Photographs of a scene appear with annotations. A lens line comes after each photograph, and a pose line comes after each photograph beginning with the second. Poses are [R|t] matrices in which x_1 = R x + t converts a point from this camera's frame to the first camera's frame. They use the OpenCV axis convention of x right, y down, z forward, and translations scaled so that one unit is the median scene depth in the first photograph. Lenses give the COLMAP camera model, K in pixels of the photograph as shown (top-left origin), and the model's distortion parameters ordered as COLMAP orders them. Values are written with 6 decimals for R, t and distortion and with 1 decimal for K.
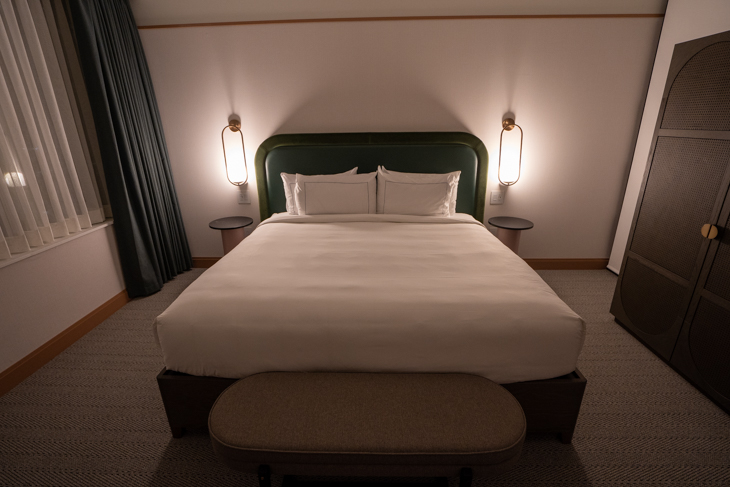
lens RADIAL K [[355.0, 0, 365.0], [0, 355.0, 243.5], [0, 0, 1]] dist [-0.071483, 0.036413]
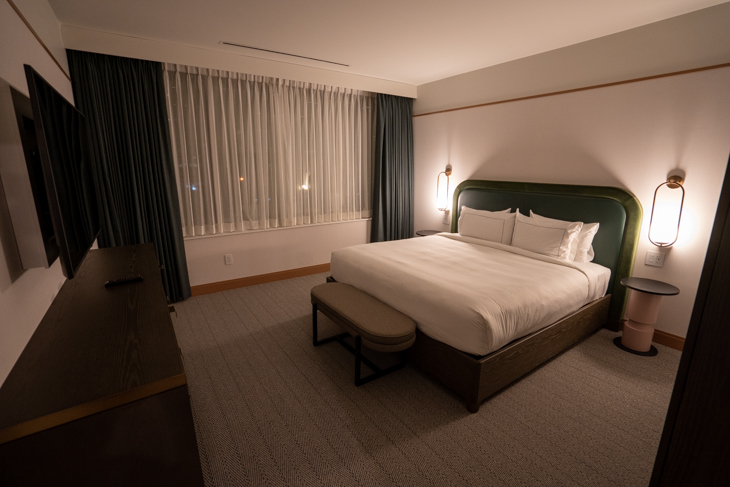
lens RADIAL K [[336.9, 0, 363.5], [0, 336.9, 240.5], [0, 0, 1]] dist [-0.066564, 0.030097]
pose [[0.587341, 0.191988, -0.786239, 0.631717], [-0.278265, 0.960136, 0.026579, 0.012379], [0.760000, 0.203172, 0.617351, -0.122384]]
